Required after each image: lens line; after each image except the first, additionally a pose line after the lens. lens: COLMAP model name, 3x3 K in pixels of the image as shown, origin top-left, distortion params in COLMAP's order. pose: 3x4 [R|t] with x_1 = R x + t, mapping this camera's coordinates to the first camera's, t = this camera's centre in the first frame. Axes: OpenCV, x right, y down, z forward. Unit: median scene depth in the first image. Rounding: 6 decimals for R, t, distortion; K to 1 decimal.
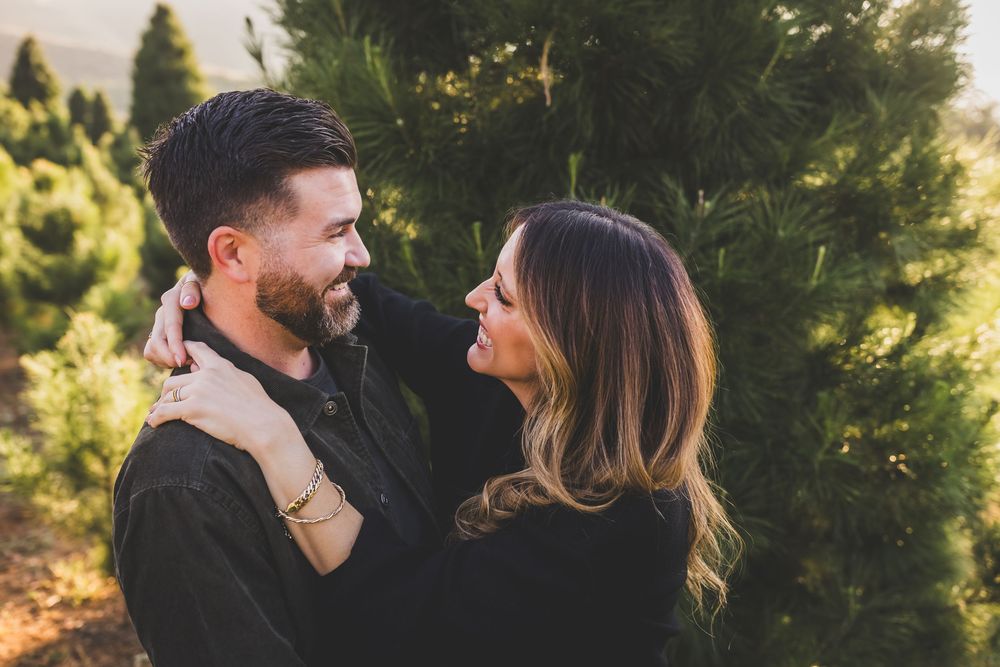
lens RADIAL K [[986.5, 0, 498.1], [0, 986.5, 356.8], [0, 0, 1]] dist [0.003750, 0.002035]
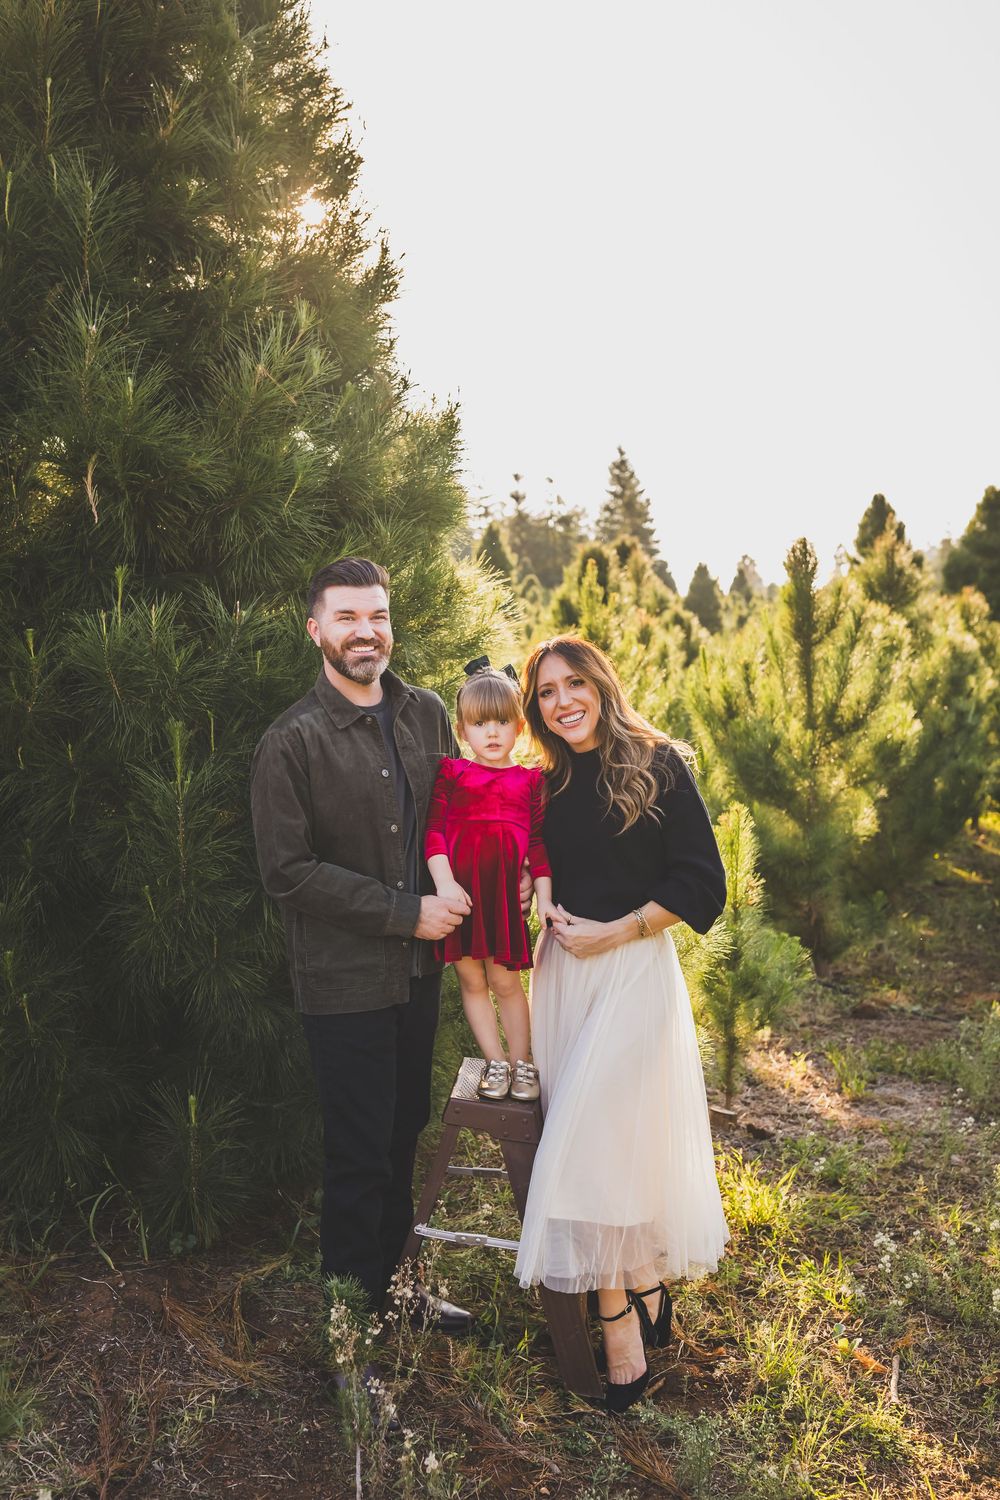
lens RADIAL K [[1477.0, 0, 500.0], [0, 1477.0, 750.0], [0, 0, 1]] dist [0.004419, 0.025862]
pose [[0.918432, -0.028646, 0.394541, -0.183994], [0.061480, 0.995592, -0.070832, 0.134792], [-0.390773, 0.089310, 0.916144, -0.627951]]
